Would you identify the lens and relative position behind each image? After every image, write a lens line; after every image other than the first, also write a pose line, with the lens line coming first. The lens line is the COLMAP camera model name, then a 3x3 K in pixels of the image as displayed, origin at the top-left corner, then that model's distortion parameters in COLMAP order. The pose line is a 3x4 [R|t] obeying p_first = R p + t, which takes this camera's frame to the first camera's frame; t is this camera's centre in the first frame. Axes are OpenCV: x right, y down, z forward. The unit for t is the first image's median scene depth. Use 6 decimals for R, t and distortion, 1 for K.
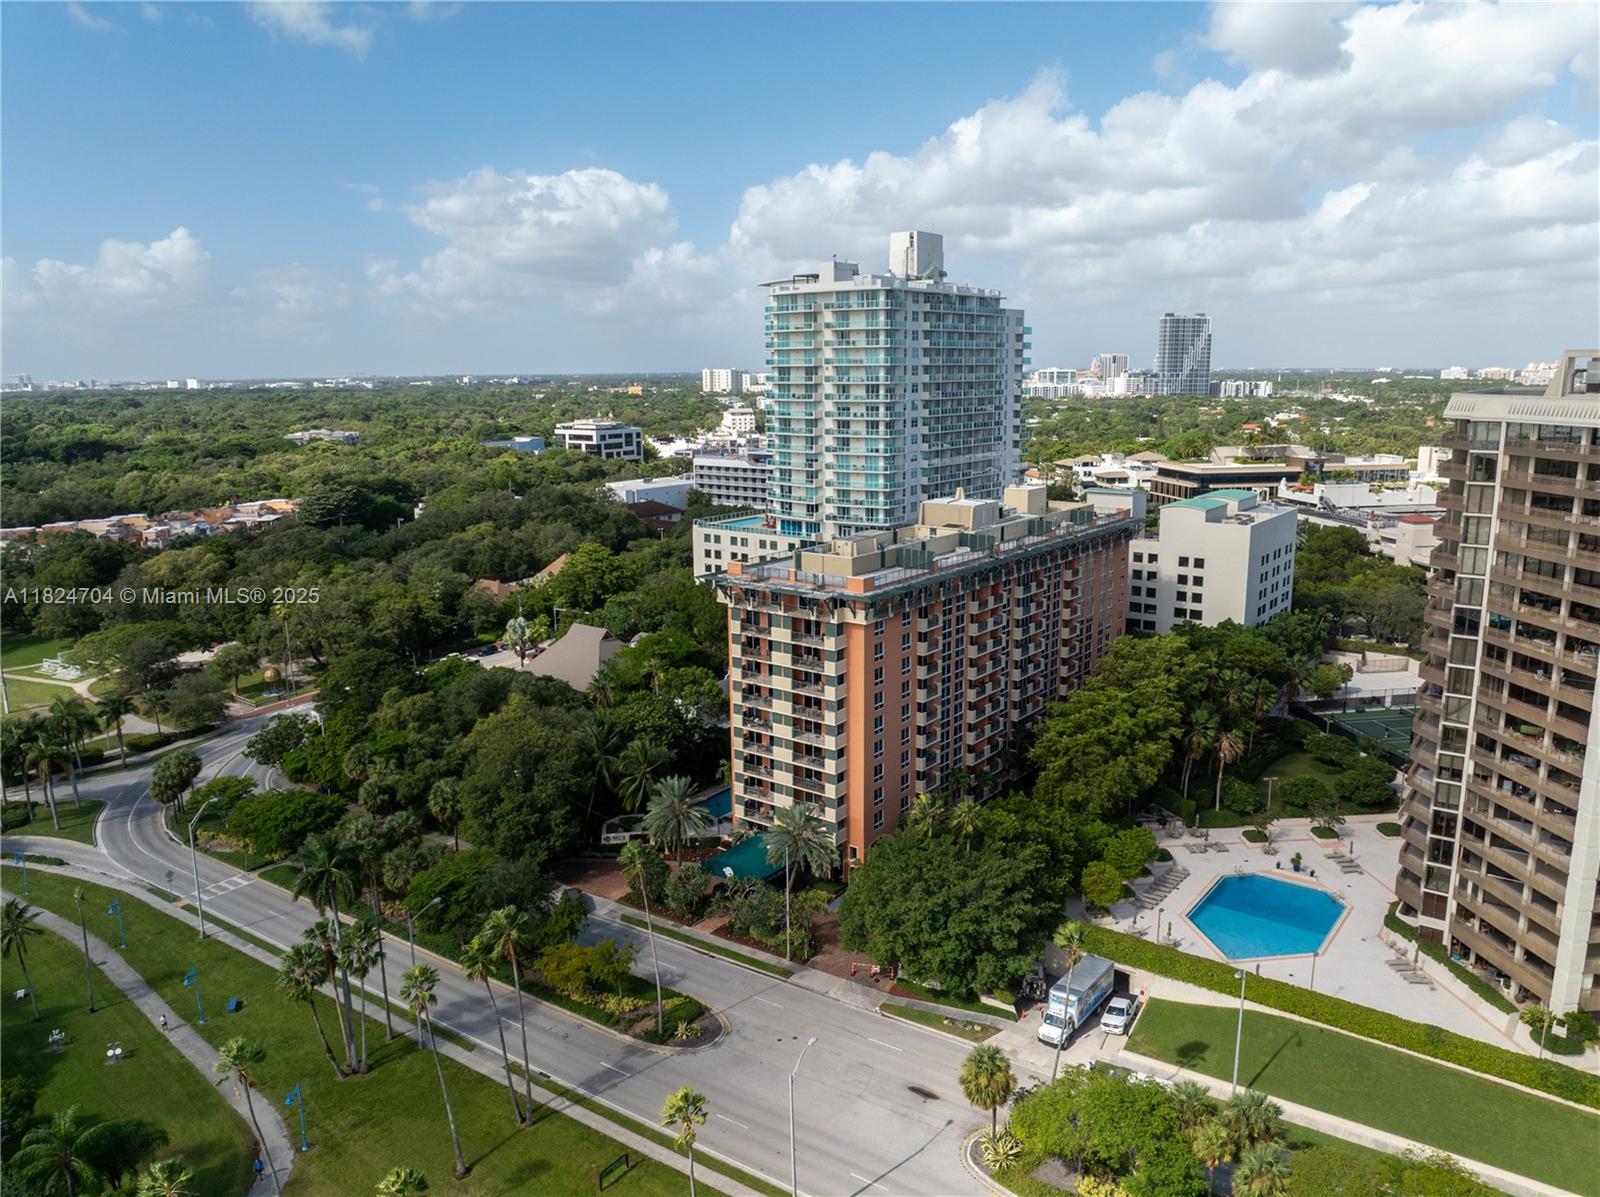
lens RADIAL K [[1212.9, 0, 803.4], [0, 1212.9, 515.5], [0, 0, 1]] dist [-0.074700, 0.052024]
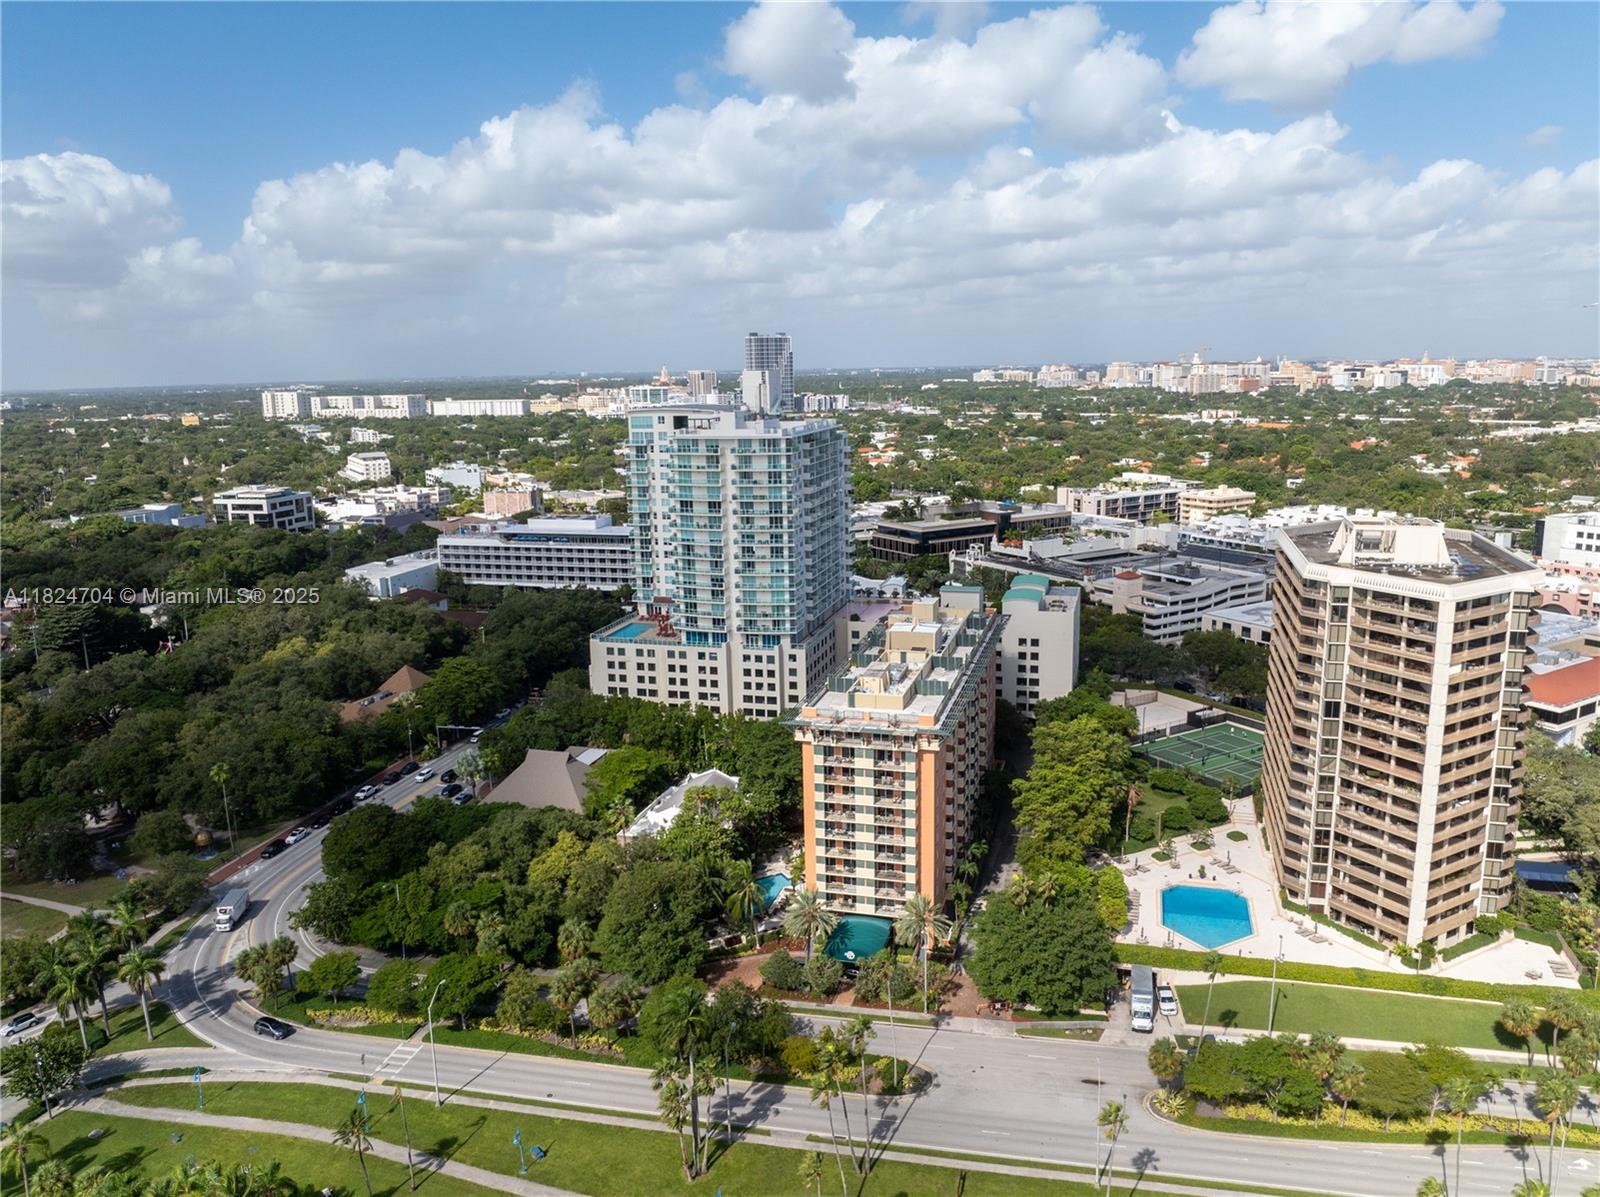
lens RADIAL K [[1228.5, 0, 801.0], [0, 1228.5, 509.3], [0, 0, 1]] dist [-0.033757, -0.005750]
pose [[0.926849, -0.061901, 0.370297, -0.358494], [0.061761, 0.998016, 0.012247, -0.125897], [-0.370320, 0.011518, 0.928833, -0.128017]]
